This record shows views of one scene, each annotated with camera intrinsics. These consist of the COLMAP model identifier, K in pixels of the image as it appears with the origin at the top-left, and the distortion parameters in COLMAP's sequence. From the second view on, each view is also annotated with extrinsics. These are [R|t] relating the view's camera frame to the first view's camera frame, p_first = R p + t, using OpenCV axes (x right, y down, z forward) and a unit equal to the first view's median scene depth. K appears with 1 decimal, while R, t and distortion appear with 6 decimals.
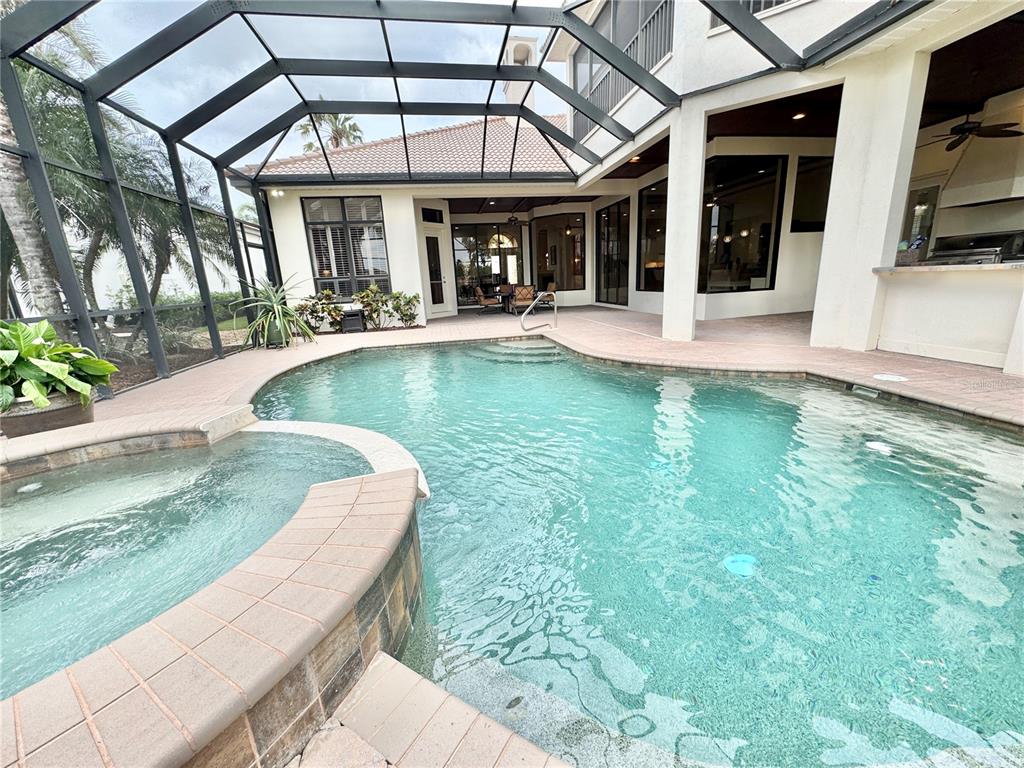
lens RADIAL K [[407.3, 0, 513.4], [0, 407.3, 387.0], [0, 0, 1]] dist [-0.004689, -0.000035]
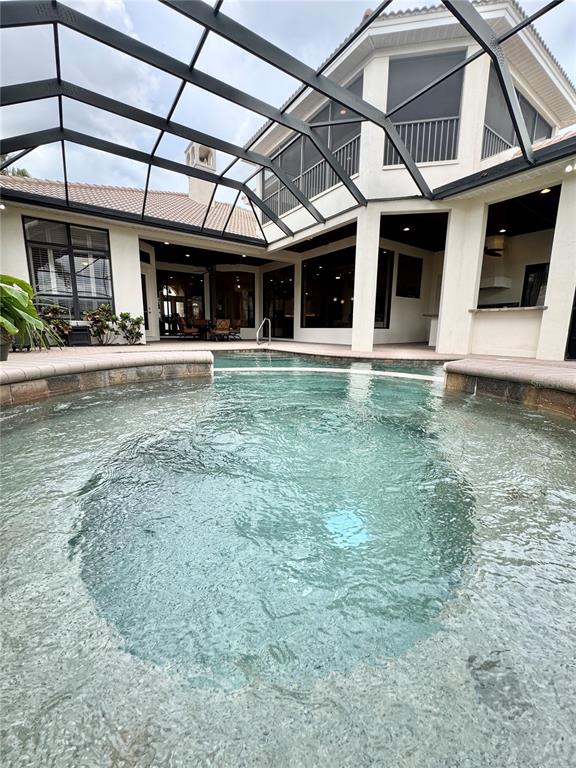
lens RADIAL K [[305.5, 0, 291.3], [0, 305.5, 385.3], [0, 0, 1]] dist [-0.004689, -0.000035]
pose [[0.908477, -0.015068, 0.417664, -0.296584], [0.051097, 0.995857, -0.075216, 0.077981], [-0.414800, 0.089673, 0.905483, 0.063765]]
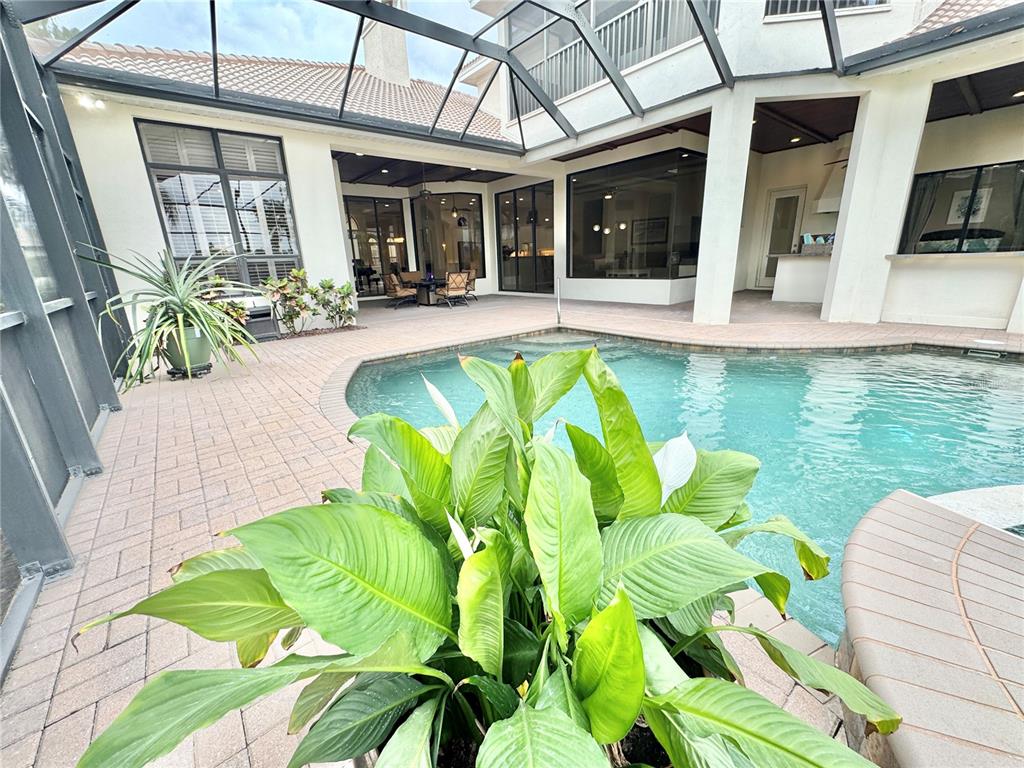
lens RADIAL K [[407.3, 0, 517.3], [0, 407.3, 386.3], [0, 0, 1]] dist [-0.004689, -0.000035]
pose [[0.874074, -0.126072, 0.469149, -0.469244], [0.117340, 0.991934, 0.047940, -0.058623], [-0.471409, 0.013147, 0.881817, 0.295661]]
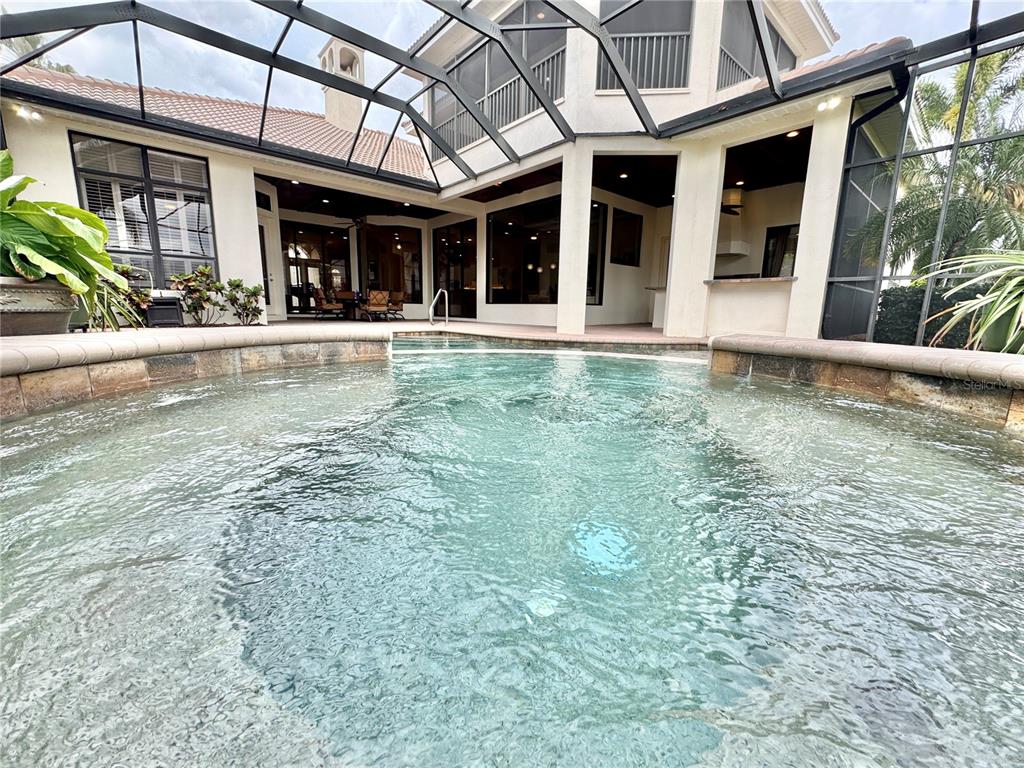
lens RADIAL K [[407.3, 0, 515.2], [0, 407.3, 384.9], [0, 0, 1]] dist [-0.004689, -0.000035]
pose [[0.856340, -0.030294, 0.515524, -0.311336], [0.073166, 0.995325, -0.063047, 0.083209], [-0.511204, 0.091708, 0.854553, 0.080905]]
